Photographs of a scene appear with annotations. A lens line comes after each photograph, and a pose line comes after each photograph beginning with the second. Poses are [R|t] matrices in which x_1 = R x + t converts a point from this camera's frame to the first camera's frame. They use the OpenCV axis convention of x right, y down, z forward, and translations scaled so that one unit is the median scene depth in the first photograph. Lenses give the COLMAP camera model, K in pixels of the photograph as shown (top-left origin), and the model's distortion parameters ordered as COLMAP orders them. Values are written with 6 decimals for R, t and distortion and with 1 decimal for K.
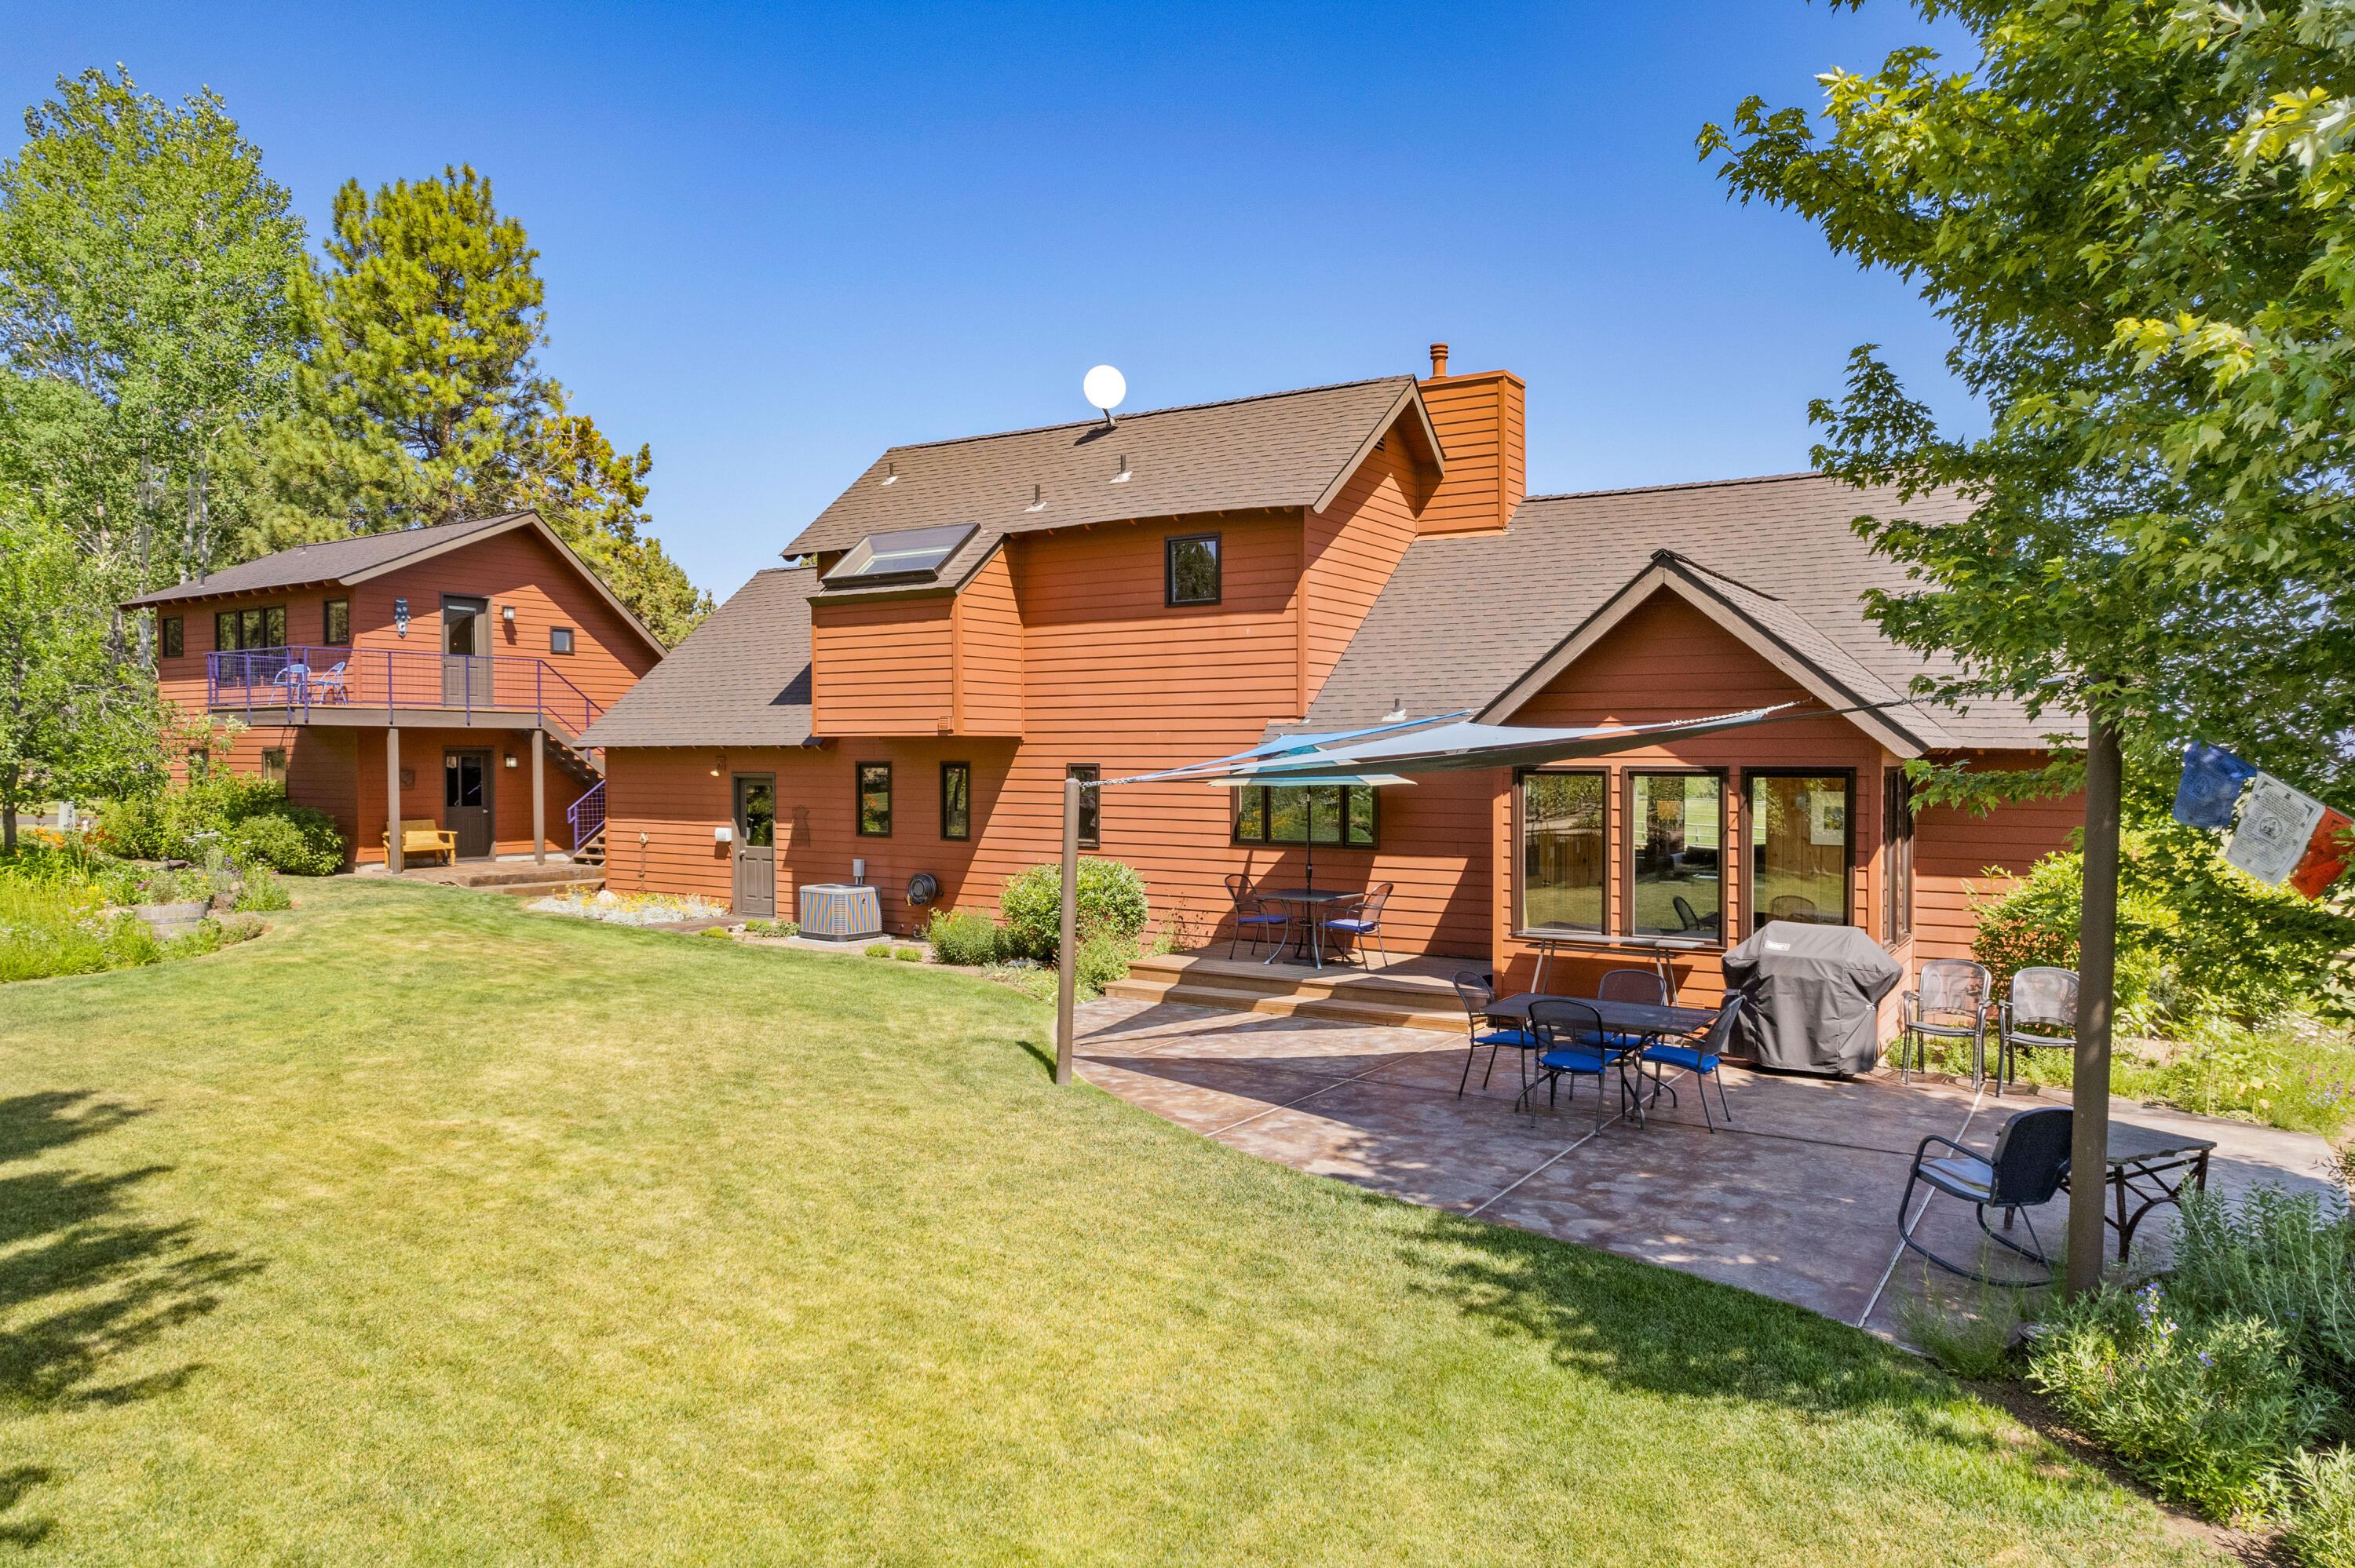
lens RADIAL K [[1509.5, 0, 1177.5], [0, 1509.5, 784.0], [0, 0, 1]] dist [-0.073709, 0.069148]
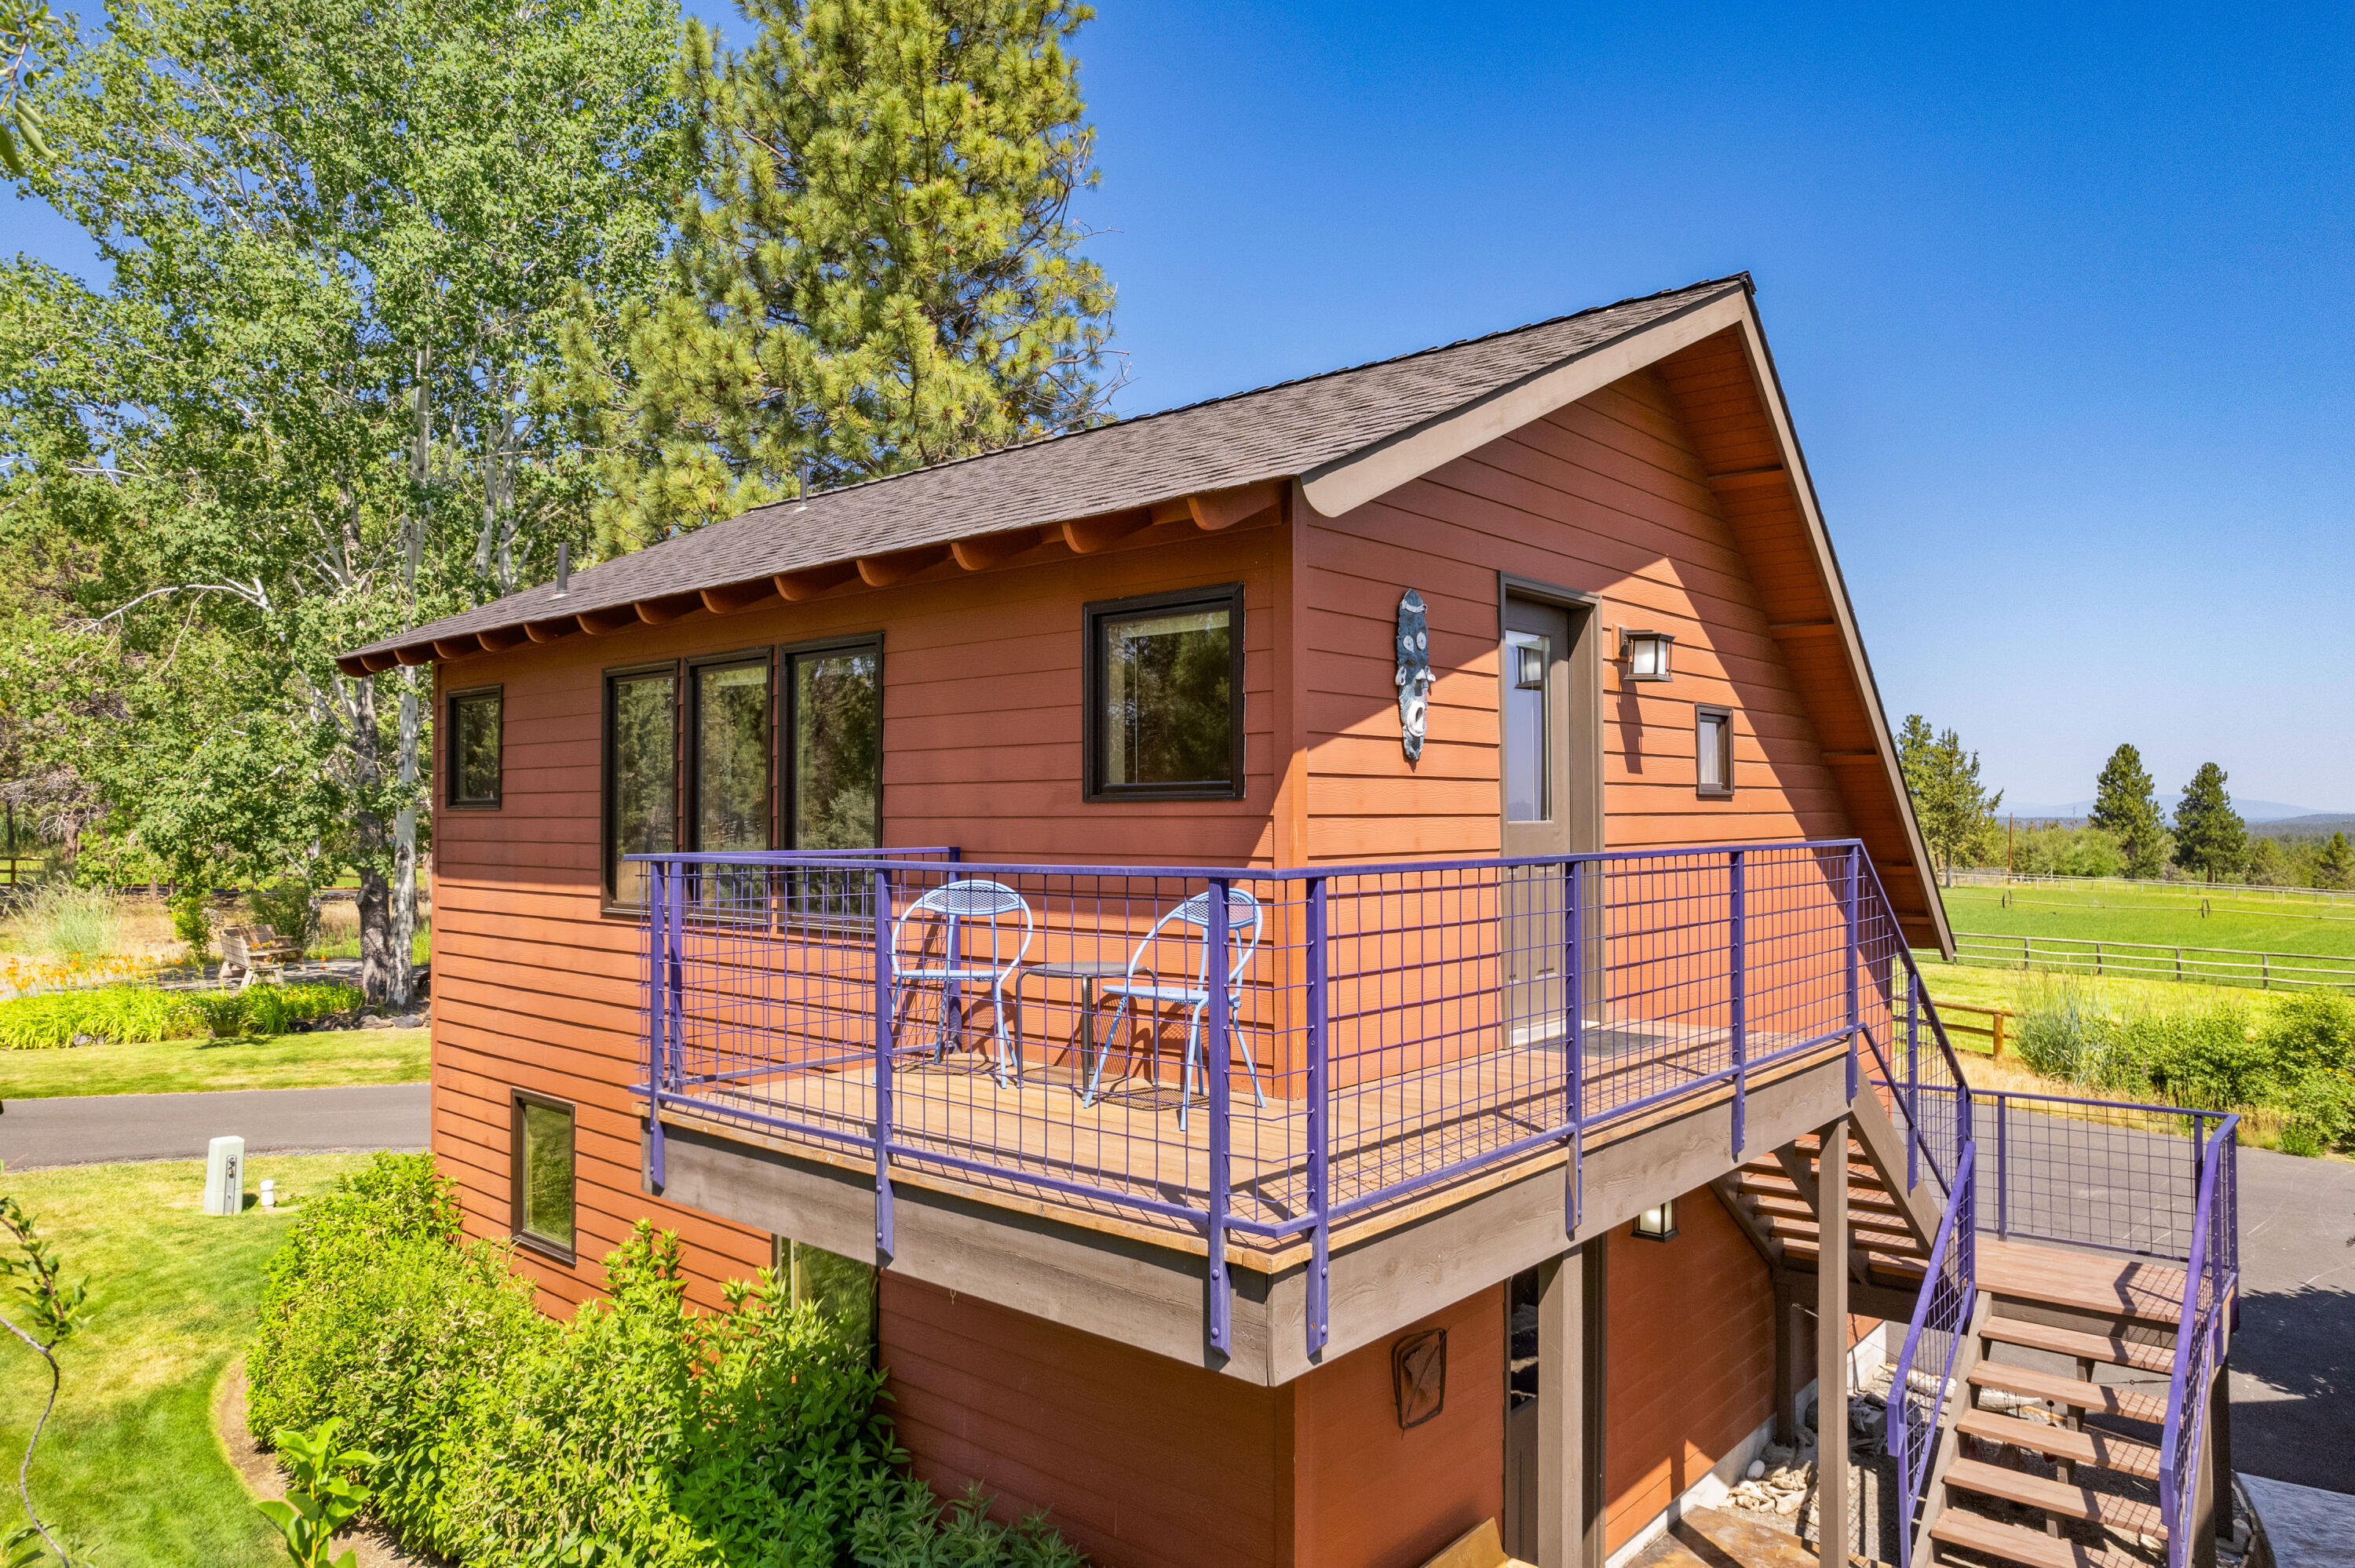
lens RADIAL K [[1527.5, 0, 1177.5], [0, 1527.5, 784.0], [0, 0, 1]] dist [-0.180497, 0.217283]
pose [[0.991155, -0.006599, -0.132544, -0.967980], [0.001431, 0.999236, -0.039044, -0.158155], [0.132700, 0.038509, 0.990408, 1.398833]]
